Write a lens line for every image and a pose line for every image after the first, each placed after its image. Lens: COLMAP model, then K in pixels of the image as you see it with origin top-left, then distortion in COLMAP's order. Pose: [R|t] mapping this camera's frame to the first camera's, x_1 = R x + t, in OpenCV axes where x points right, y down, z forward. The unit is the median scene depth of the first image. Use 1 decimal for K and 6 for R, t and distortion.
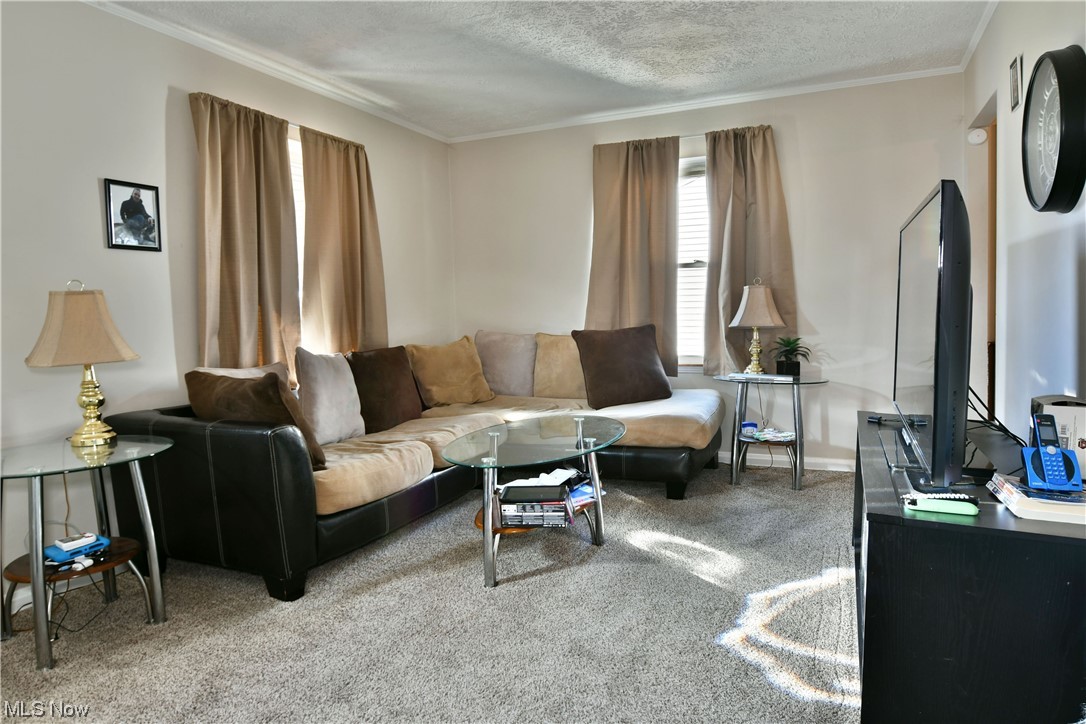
lens RADIAL K [[669.7, 0, 539.4], [0, 669.7, 354.5], [0, 0, 1]] dist [-0.015358, -0.004225]
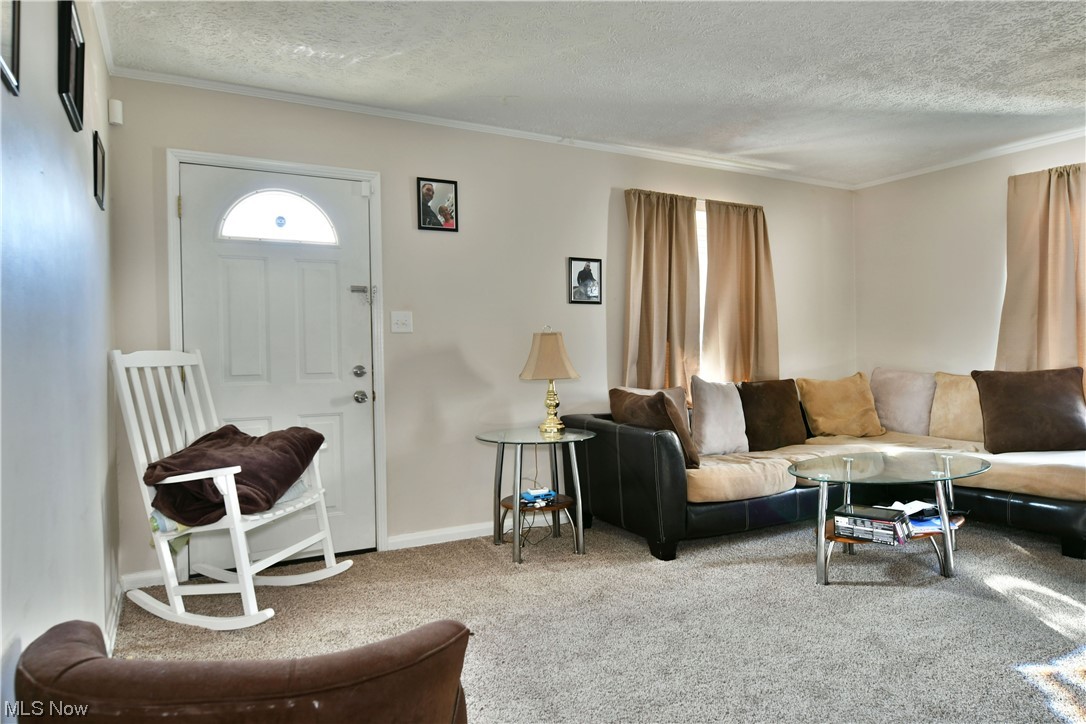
lens RADIAL K [[669.7, 0, 542.7], [0, 669.7, 360.8], [0, 0, 1]] dist [-0.015358, -0.004225]
pose [[0.797284, 0.026704, -0.603013, 0.205579], [-0.051170, 0.998415, -0.023441, 0.006988], [0.601431, 0.049545, 0.797387, -0.219549]]
